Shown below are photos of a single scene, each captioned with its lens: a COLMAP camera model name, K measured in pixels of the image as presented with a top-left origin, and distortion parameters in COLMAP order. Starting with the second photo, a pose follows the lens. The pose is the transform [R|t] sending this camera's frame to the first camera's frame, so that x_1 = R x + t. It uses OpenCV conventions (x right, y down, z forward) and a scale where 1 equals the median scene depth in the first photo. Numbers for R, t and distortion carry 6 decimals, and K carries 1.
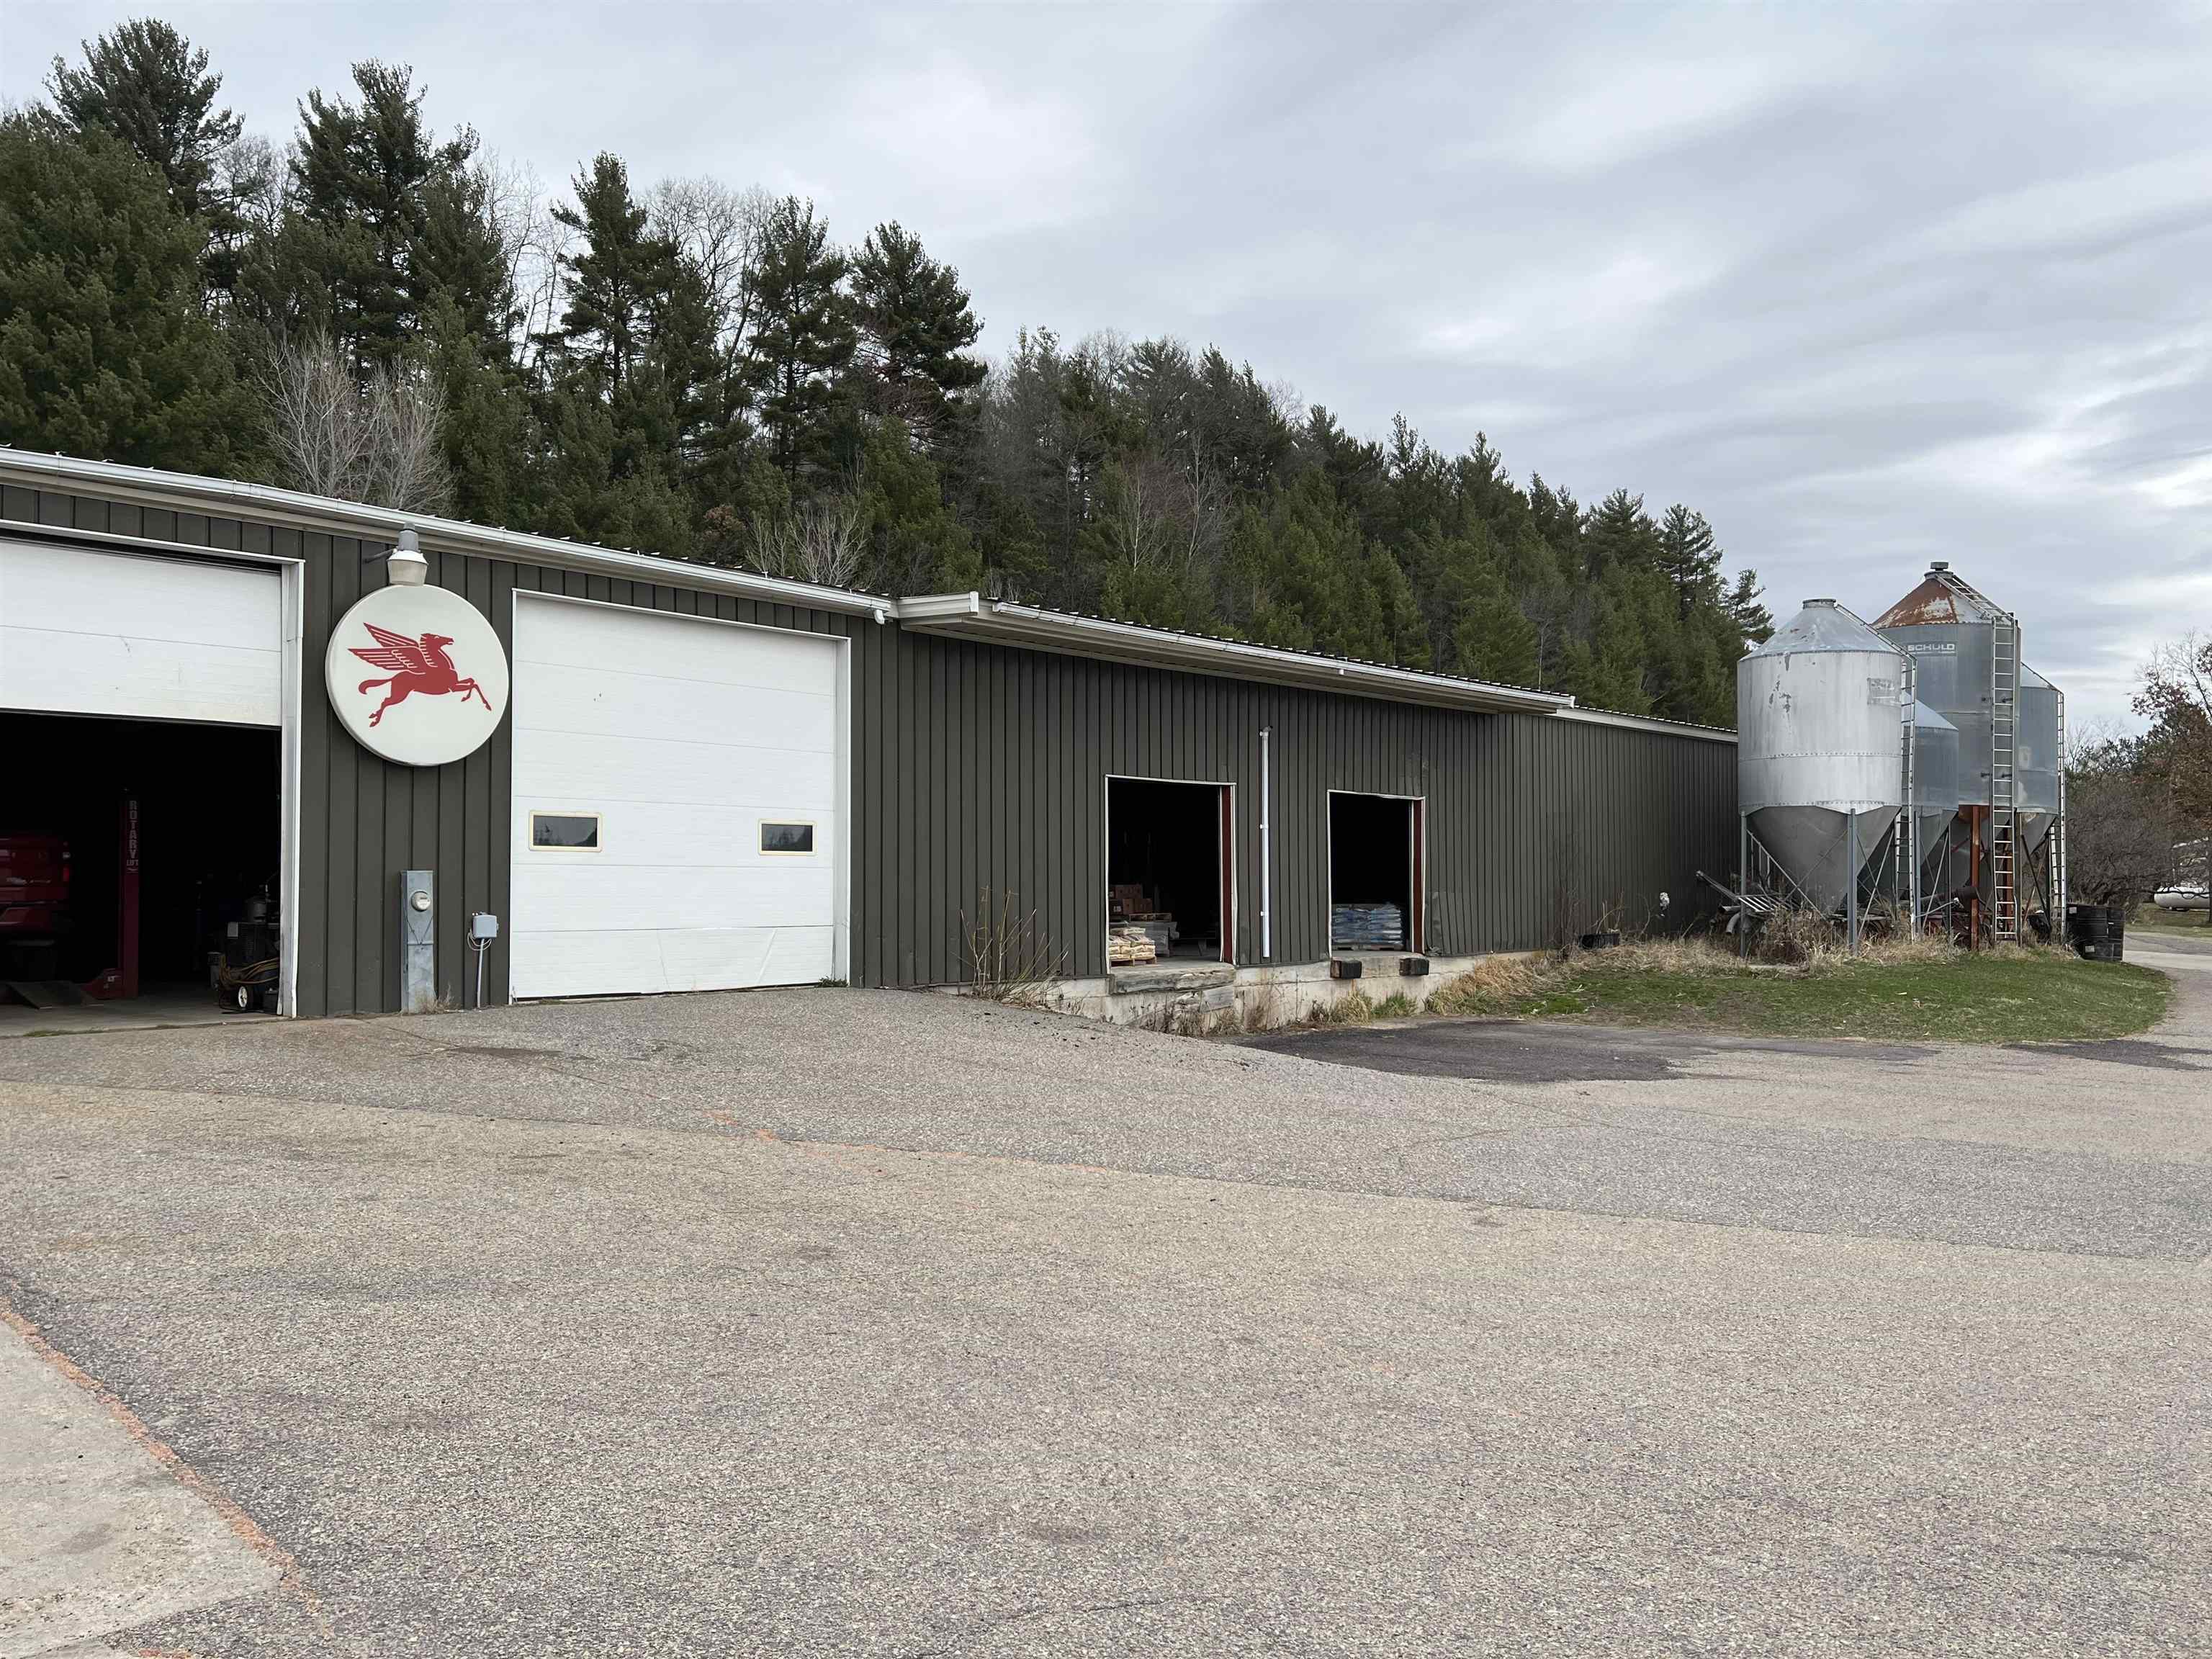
lens RADIAL K [[1664.6, 0, 1092.0], [0, 1664.6, 836.6], [0, 0, 1]] dist [0.071740, -0.087433]
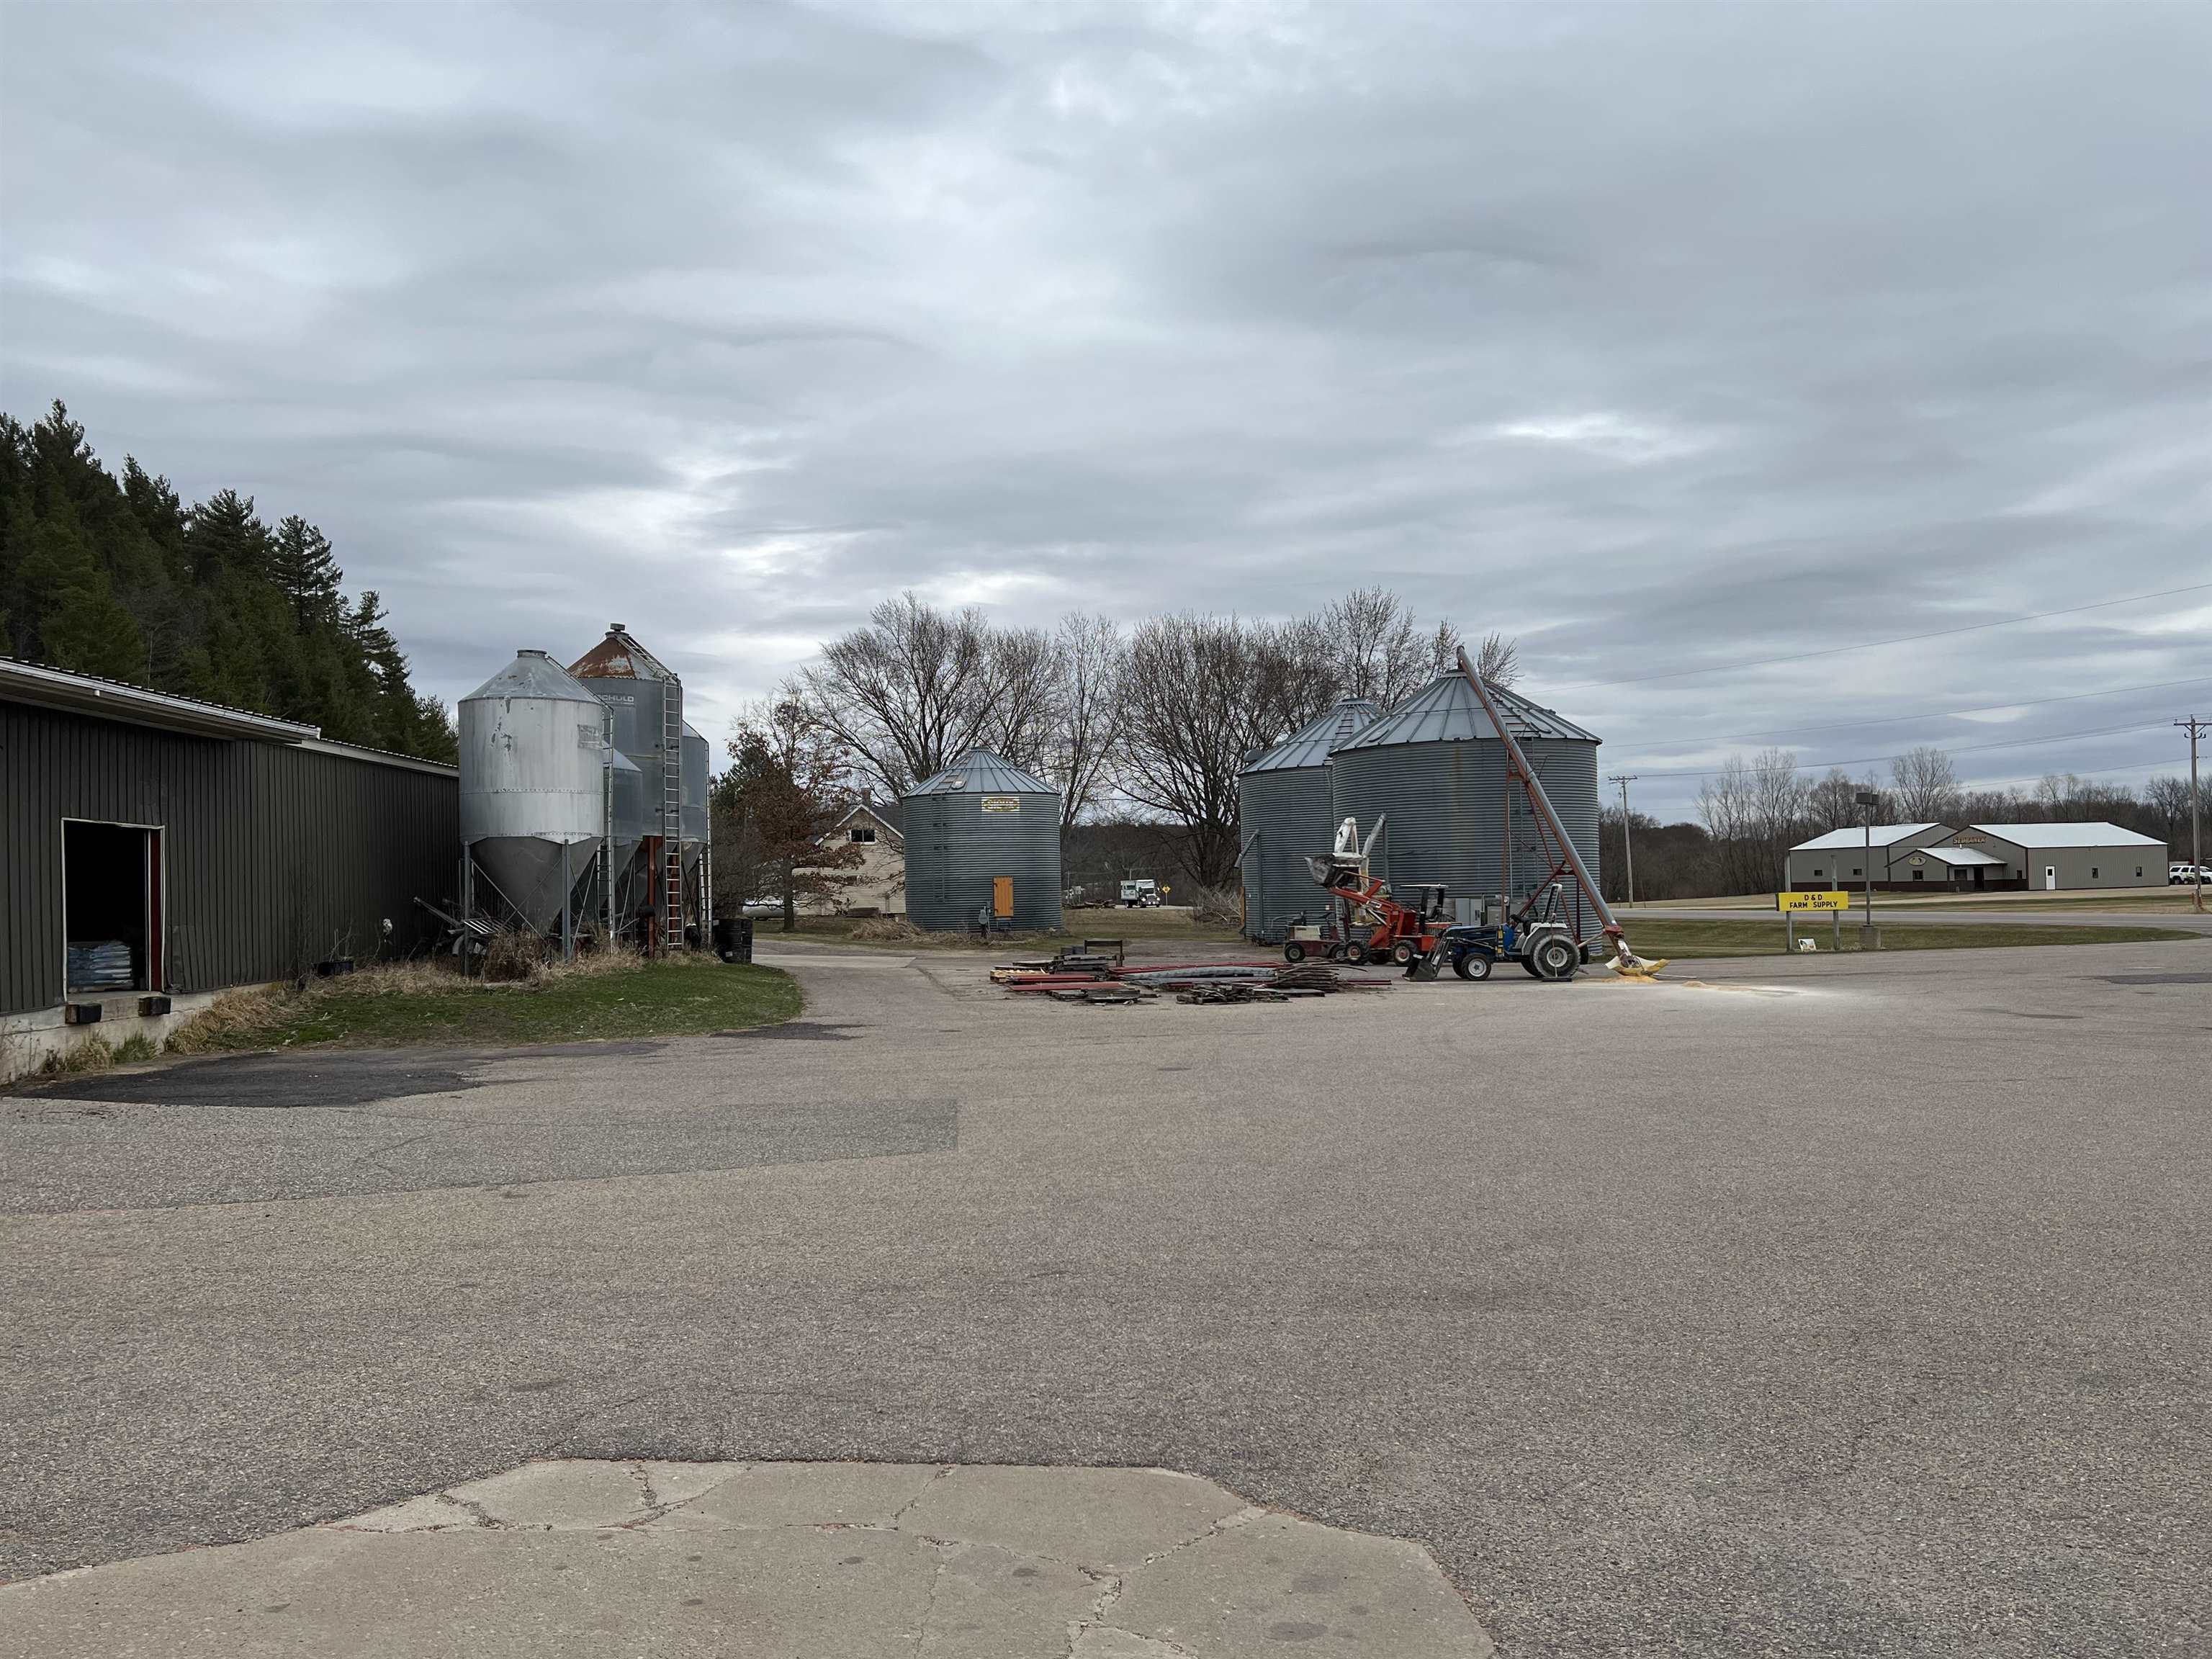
lens RADIAL K [[1664.6, 0, 1098.0], [0, 1664.6, 833.3], [0, 0, 1]] dist [0.071740, -0.087433]
pose [[0.705204, 0.006344, 0.708976, -0.090699], [0.004382, 0.999902, -0.013306, -0.003904], [-0.708991, 0.012490, 0.705107, -0.044496]]
